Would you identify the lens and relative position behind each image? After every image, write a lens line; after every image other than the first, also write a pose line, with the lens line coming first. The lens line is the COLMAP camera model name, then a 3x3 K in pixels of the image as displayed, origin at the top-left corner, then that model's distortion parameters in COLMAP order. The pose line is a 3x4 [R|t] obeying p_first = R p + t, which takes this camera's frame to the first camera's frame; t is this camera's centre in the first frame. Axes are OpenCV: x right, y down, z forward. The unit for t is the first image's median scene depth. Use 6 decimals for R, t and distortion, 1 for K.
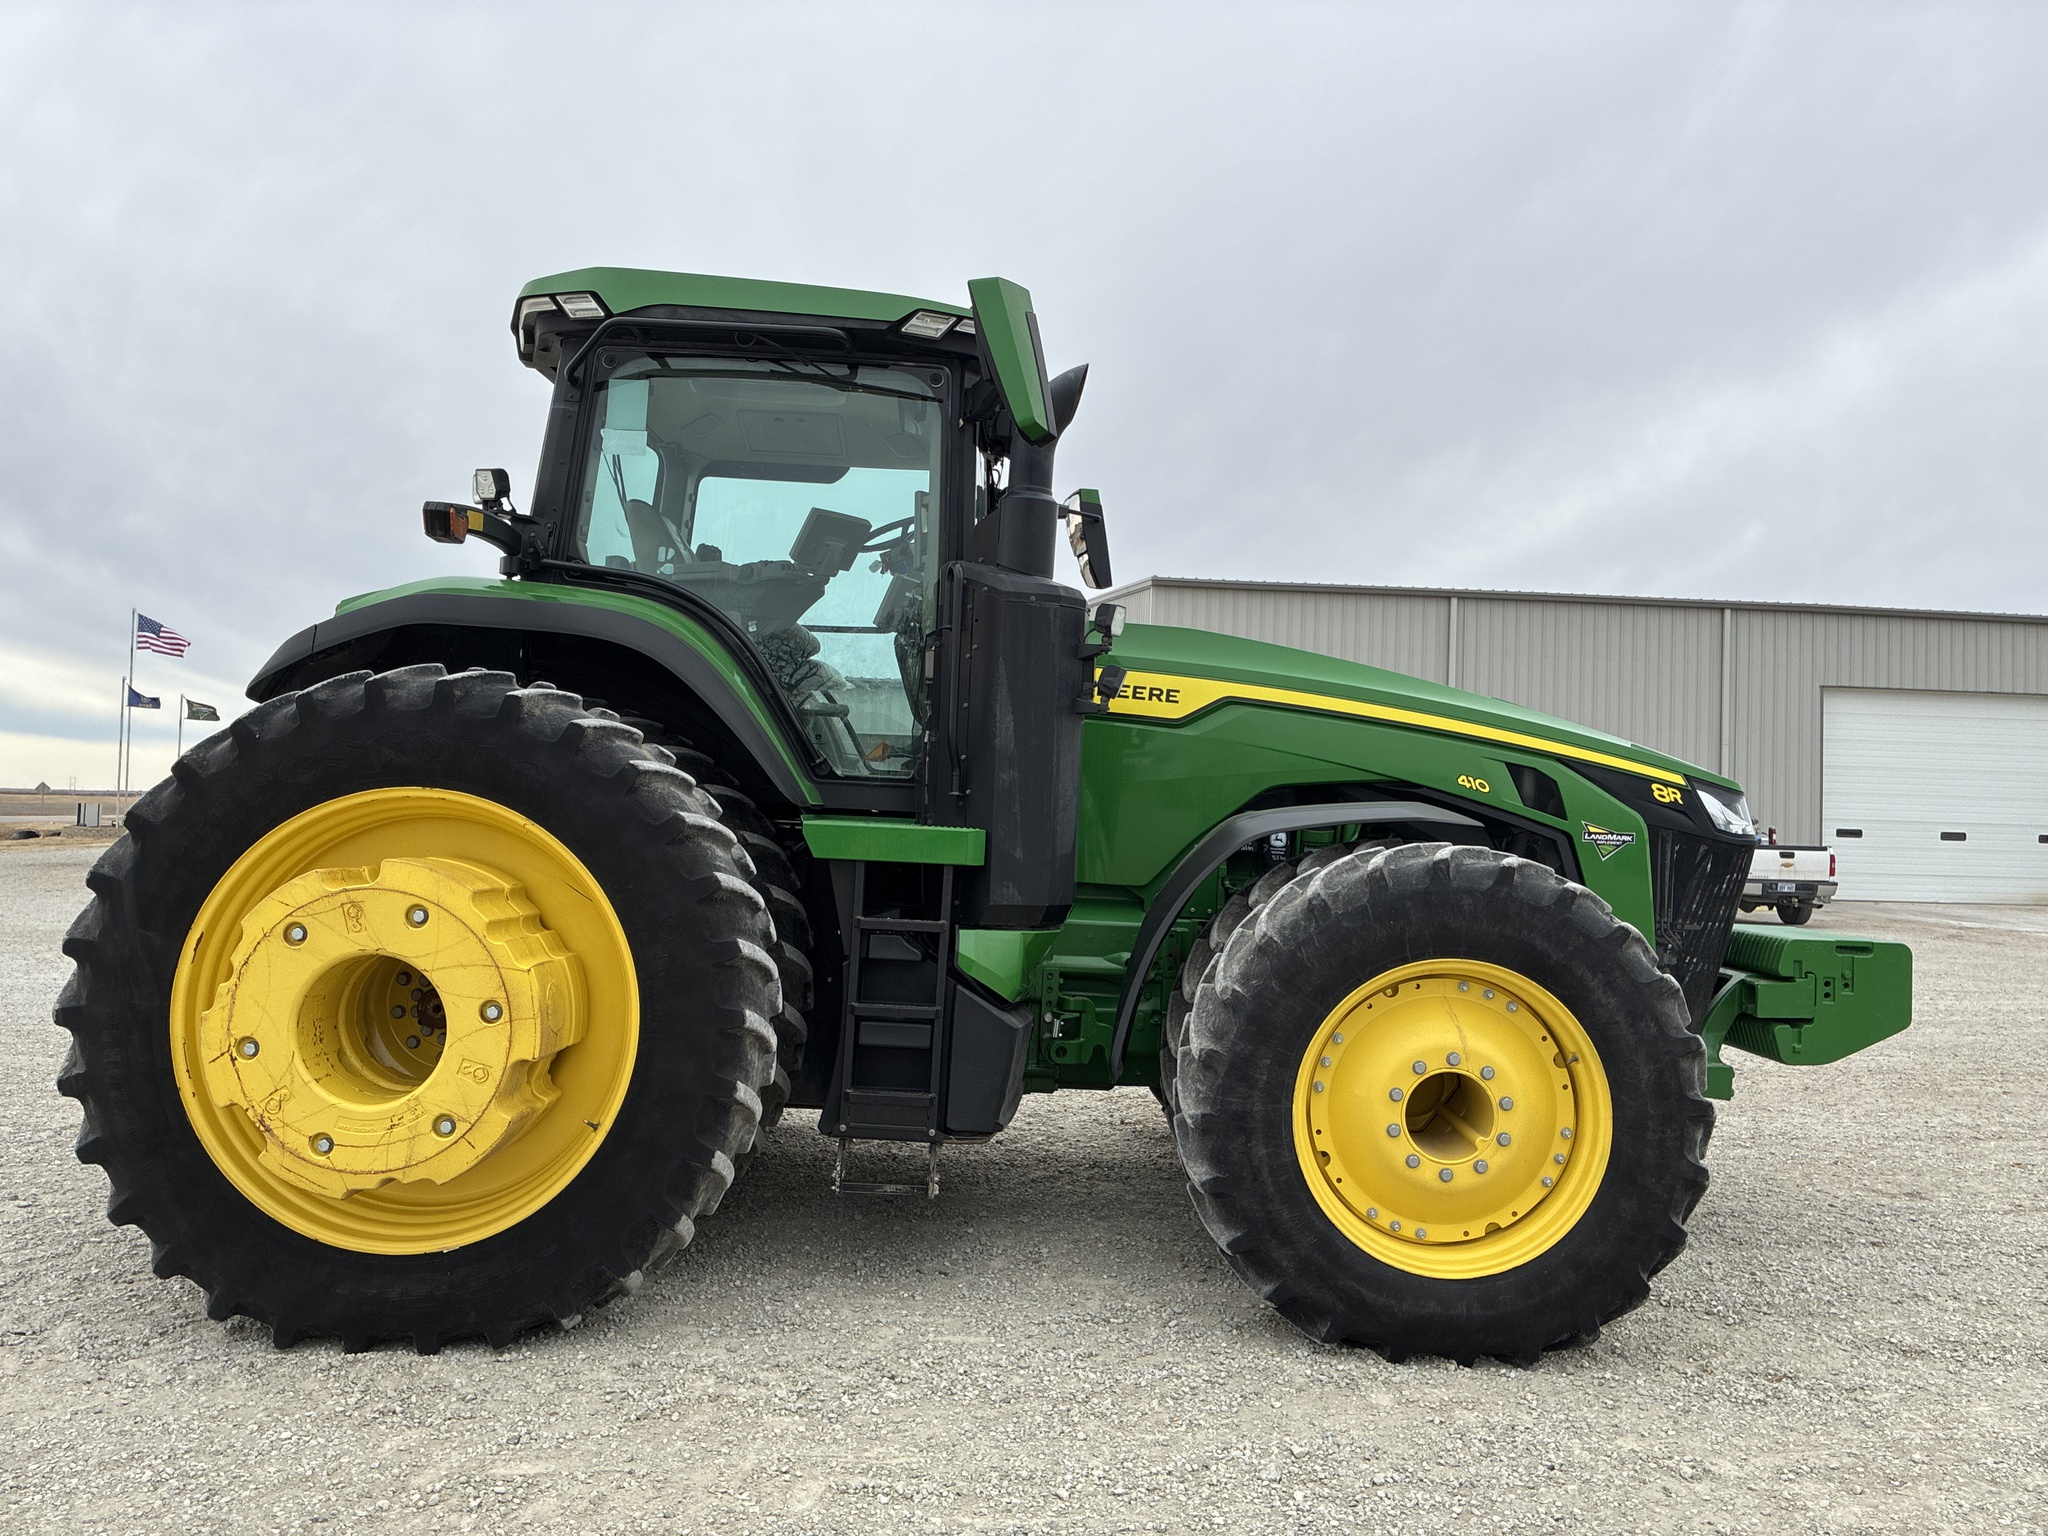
lens RADIAL K [[1593.8, 0, 1055.2], [0, 1593.8, 777.3], [0, 0, 1]] dist [0.020914, -0.008281]
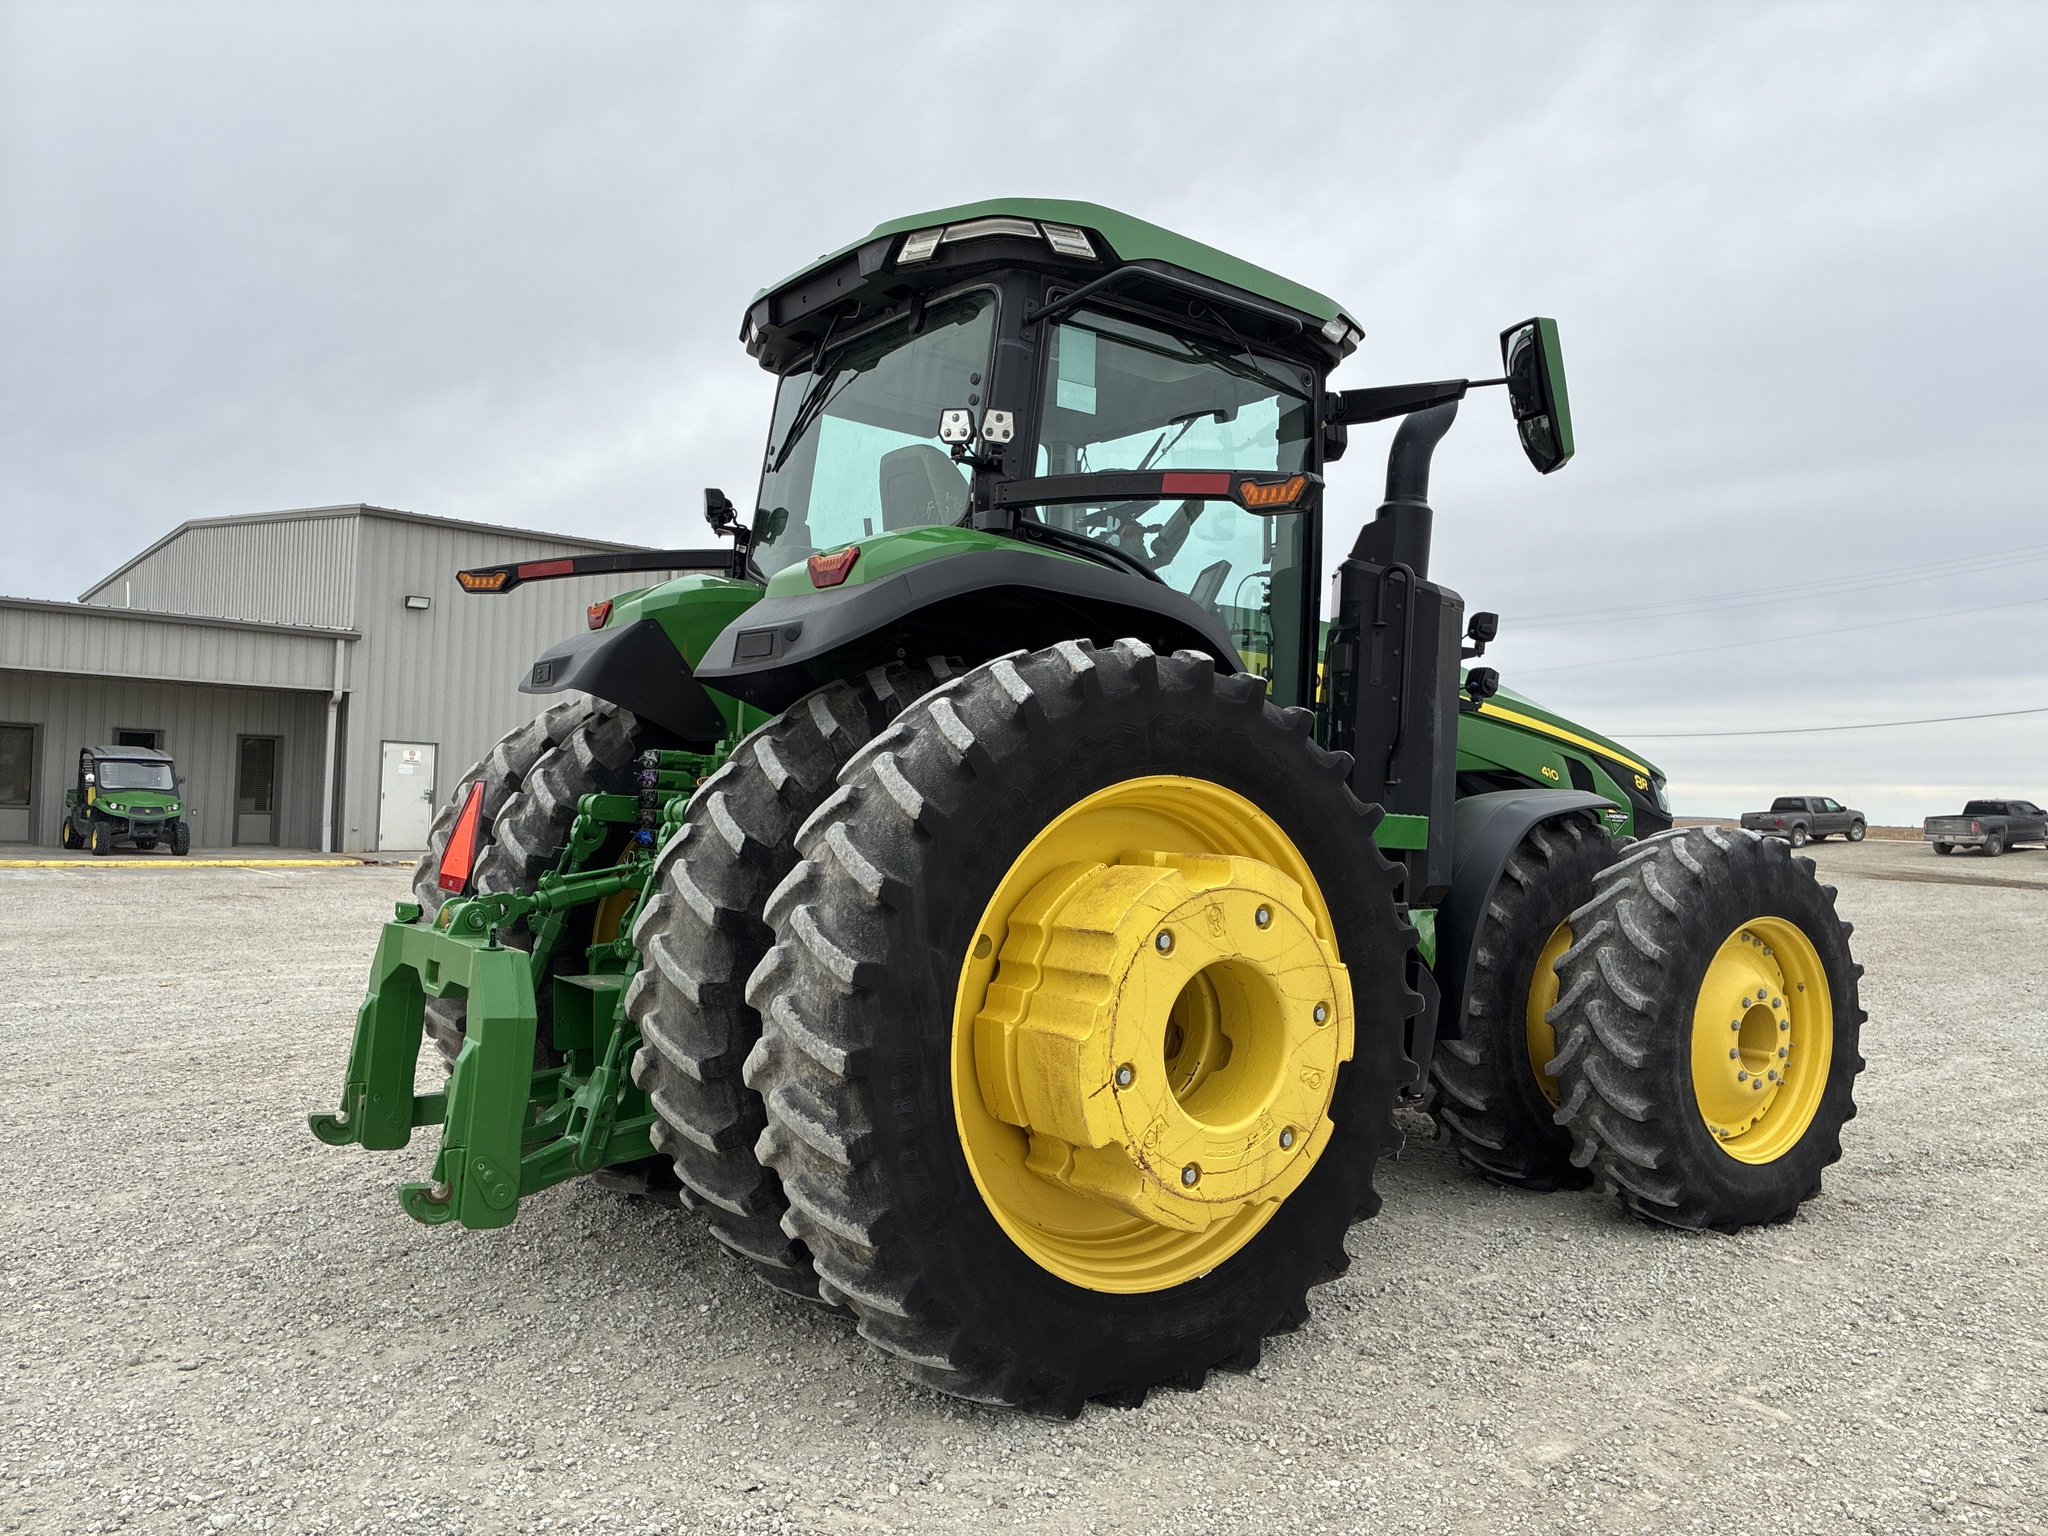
lens RADIAL K [[1593.8, 0, 1042.2], [0, 1593.8, 771.8], [0, 0, 1]] dist [0.020914, -0.008281]
pose [[0.801882, 0.011271, 0.597376, -0.985095], [-0.026150, 0.999526, 0.016244, -0.008300], [-0.596910, -0.028647, 0.801797, 0.315163]]
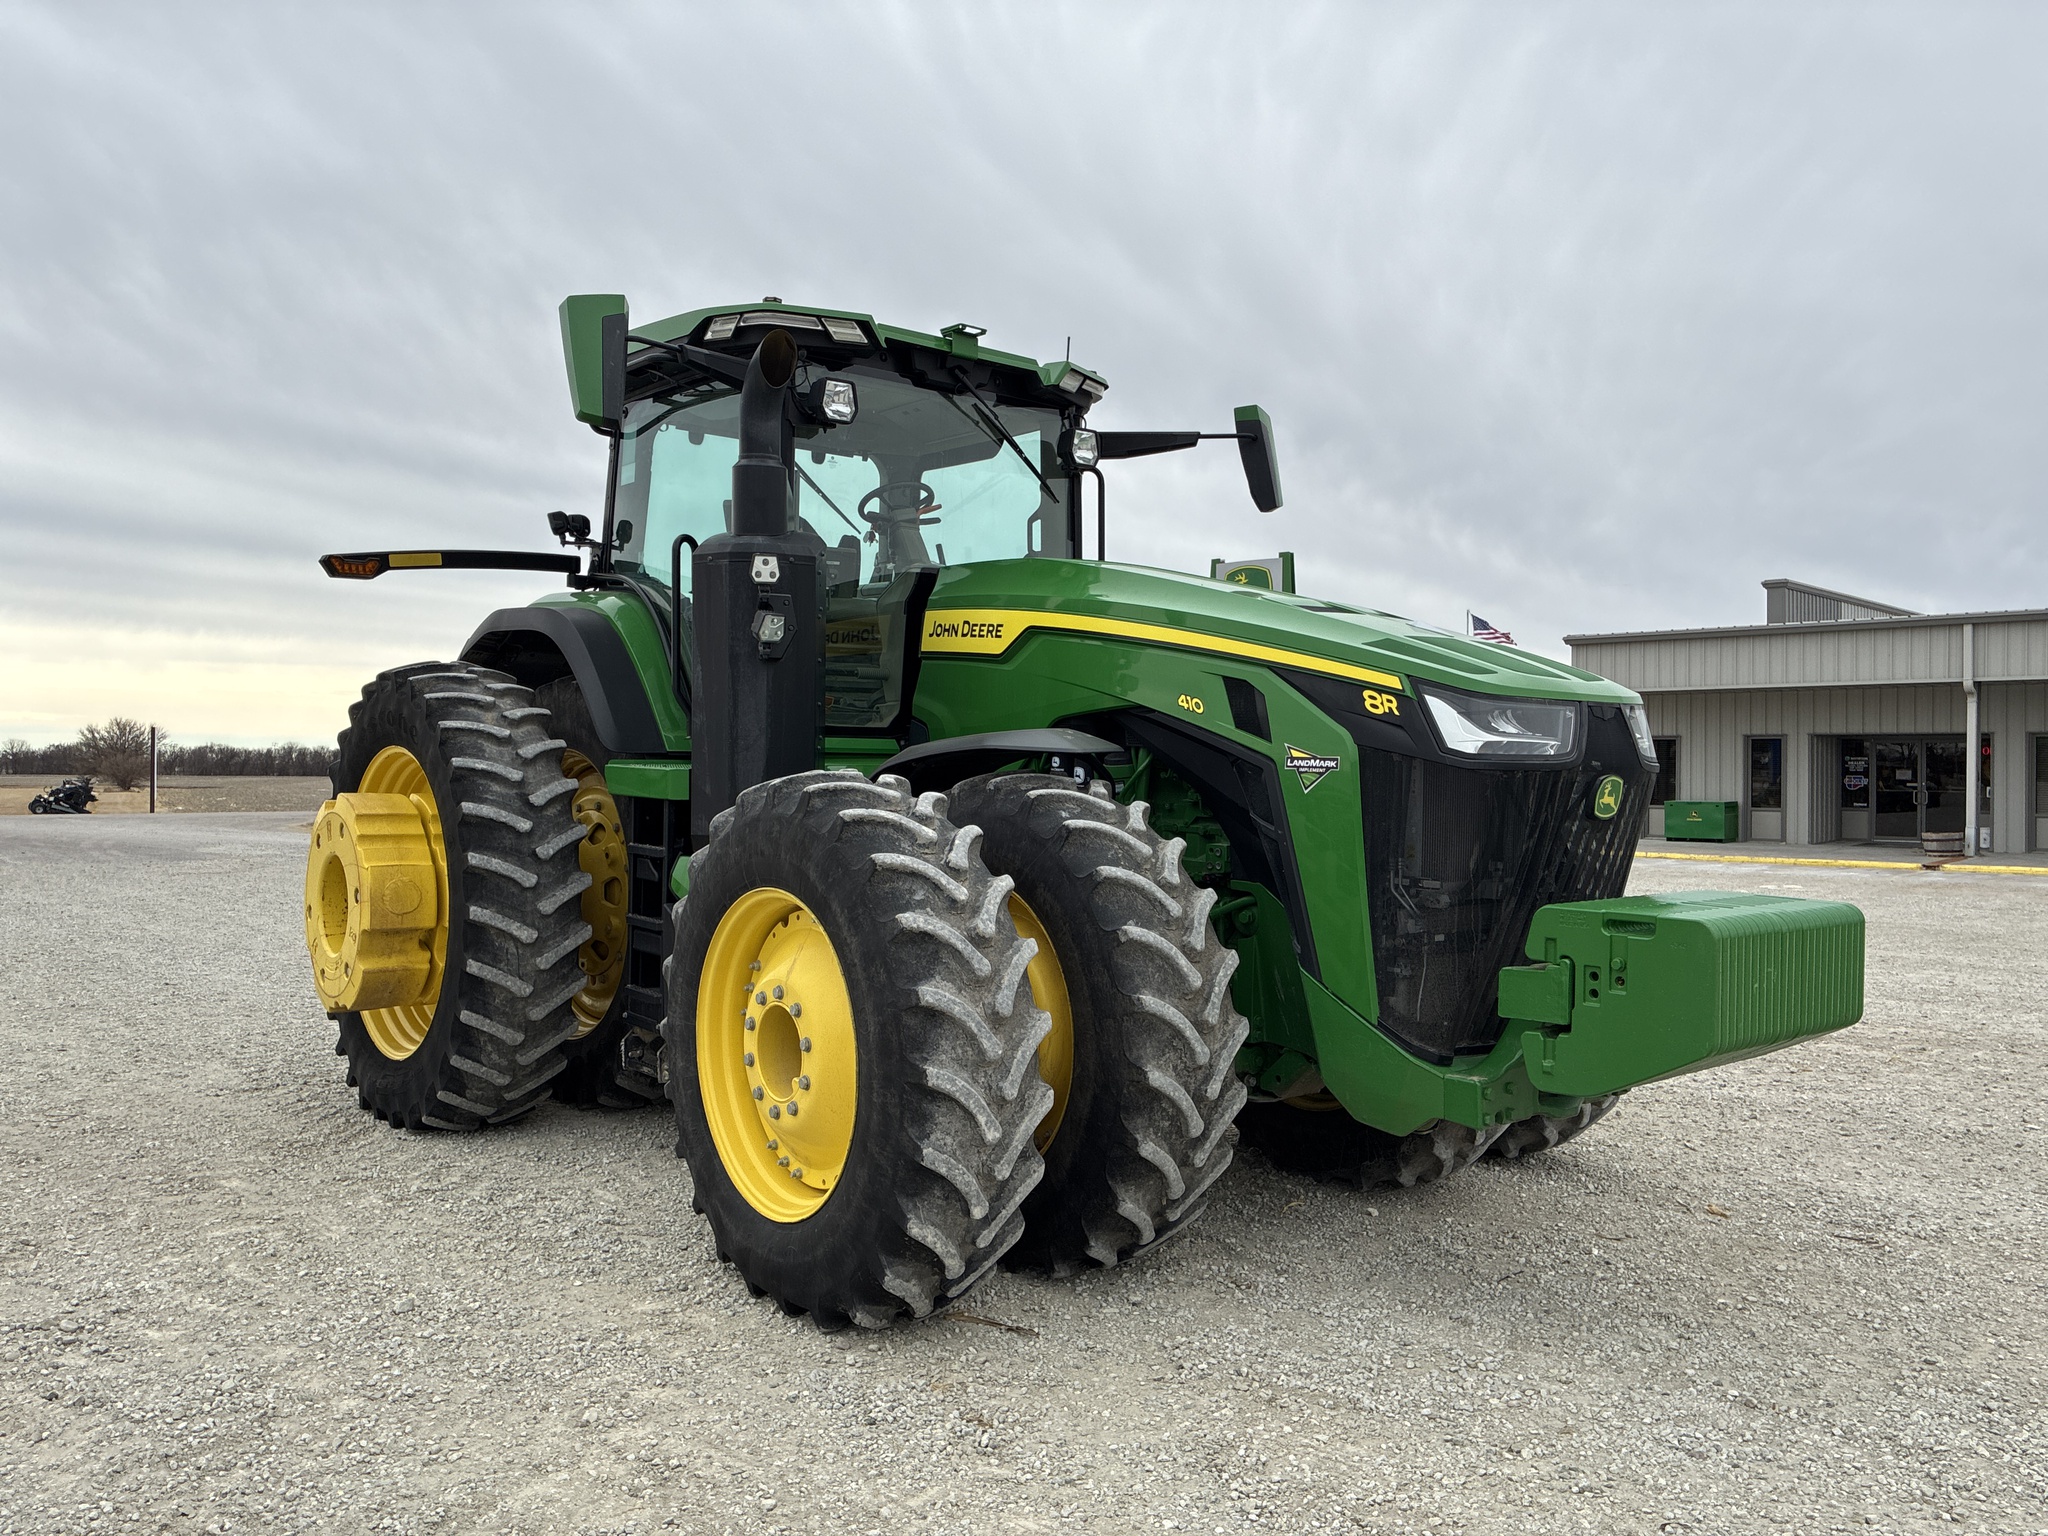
lens RADIAL K [[1593.8, 0, 1027.5], [0, 1593.8, 781.0], [0, 0, 1]] dist [0.020914, -0.008281]
pose [[0.626317, -0.017681, -0.779368, 1.078713], [0.028110, 0.999605, -0.000087, 0.053046], [0.779061, -0.021854, 0.626567, 0.513534]]
